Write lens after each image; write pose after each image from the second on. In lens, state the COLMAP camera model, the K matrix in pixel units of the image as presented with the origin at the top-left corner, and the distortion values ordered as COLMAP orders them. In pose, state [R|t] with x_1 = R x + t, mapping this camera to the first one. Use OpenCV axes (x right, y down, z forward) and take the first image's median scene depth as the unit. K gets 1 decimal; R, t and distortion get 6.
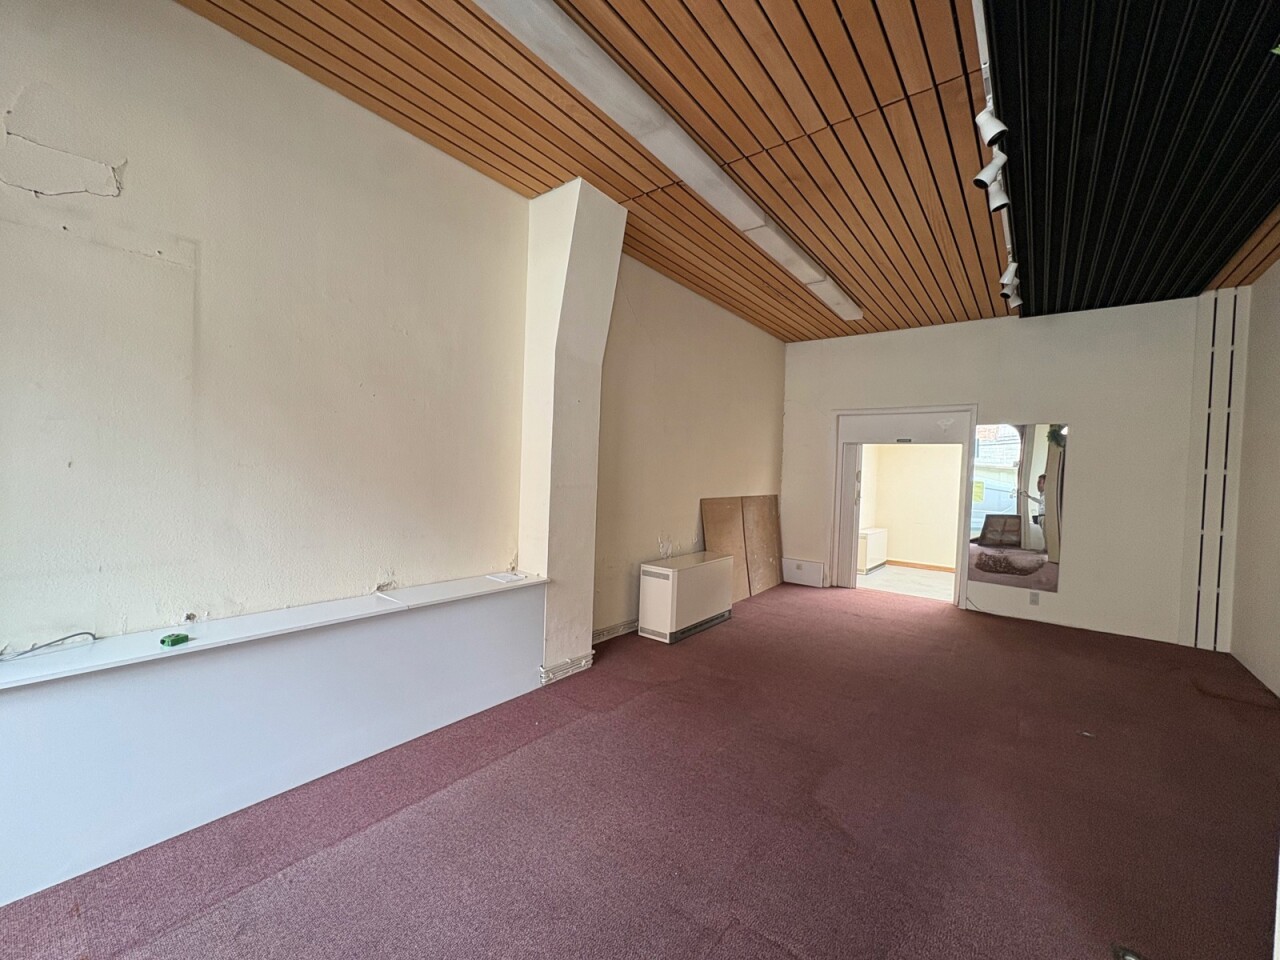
lens RADIAL K [[508.3, 0, 636.9], [0, 508.3, 480.4], [0, 0, 1]] dist [0.000137, 0.000217]
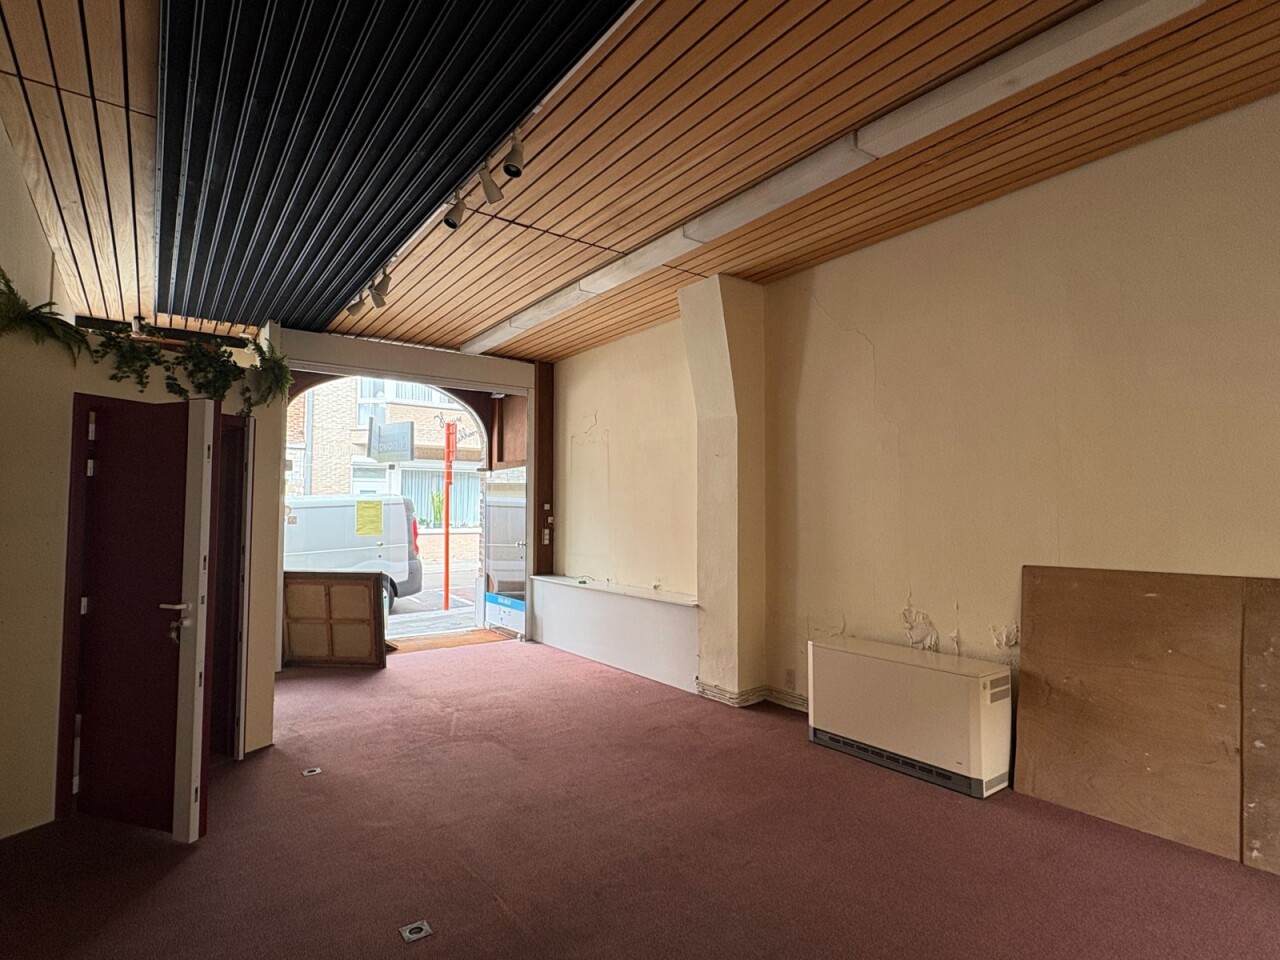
lens RADIAL K [[663.2, 0, 642.9], [0, 663.2, 482.0], [0, 0, 1]] dist [0.003416, -0.000508]
pose [[-0.258973, -0.080725, -0.962505, 0.970960], [-0.029569, 0.996697, -0.075637, 0.015655], [0.965432, 0.008873, -0.260504, 0.876021]]
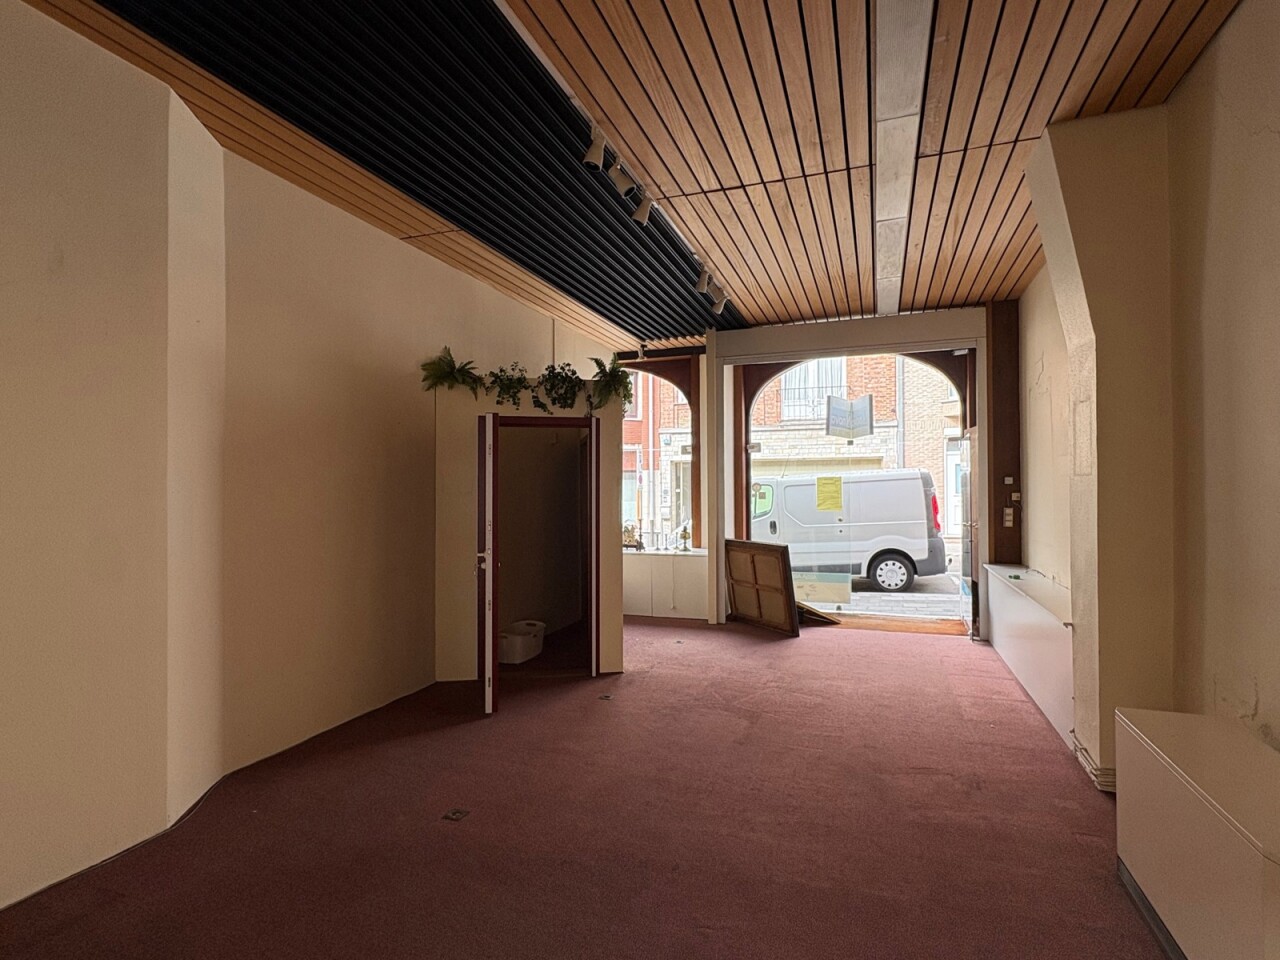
lens RADIAL K [[663.2, 0, 642.3], [0, 663.2, 483.0], [0, 0, 1]] dist [0.003416, -0.000508]
pose [[-0.946741, -0.032782, -0.320323, 0.568331], [-0.034596, 0.999401, -0.000028, -0.009784], [0.320132, 0.011056, -0.947309, 1.237636]]
